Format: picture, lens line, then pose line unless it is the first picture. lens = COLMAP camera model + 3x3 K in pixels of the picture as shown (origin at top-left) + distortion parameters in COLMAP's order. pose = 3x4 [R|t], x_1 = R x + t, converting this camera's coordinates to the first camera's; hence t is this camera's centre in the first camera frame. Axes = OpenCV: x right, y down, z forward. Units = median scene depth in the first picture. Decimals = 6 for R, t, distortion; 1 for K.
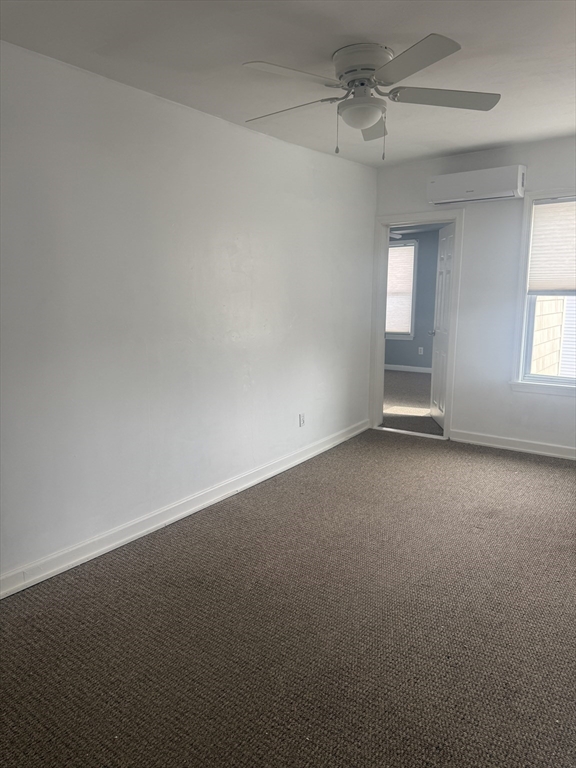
lens RADIAL K [[522.1, 0, 288.0], [0, 522.1, 384.0], [0, 0, 1]] dist [-0.003269, -0.000951]
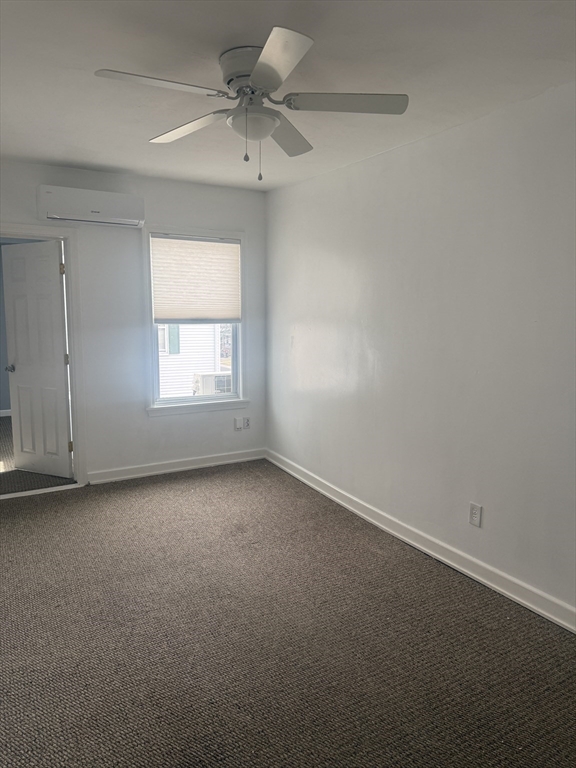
lens RADIAL K [[534.1, 0, 288.0], [0, 534.1, 384.0], [0, 0, 1]] dist [0.122163, -0.002498]
pose [[0.429269, -0.117536, 0.895496, -0.417825], [0.153531, 0.986562, 0.055891, -0.072789], [-0.890032, 0.113494, 0.441546, 0.311449]]
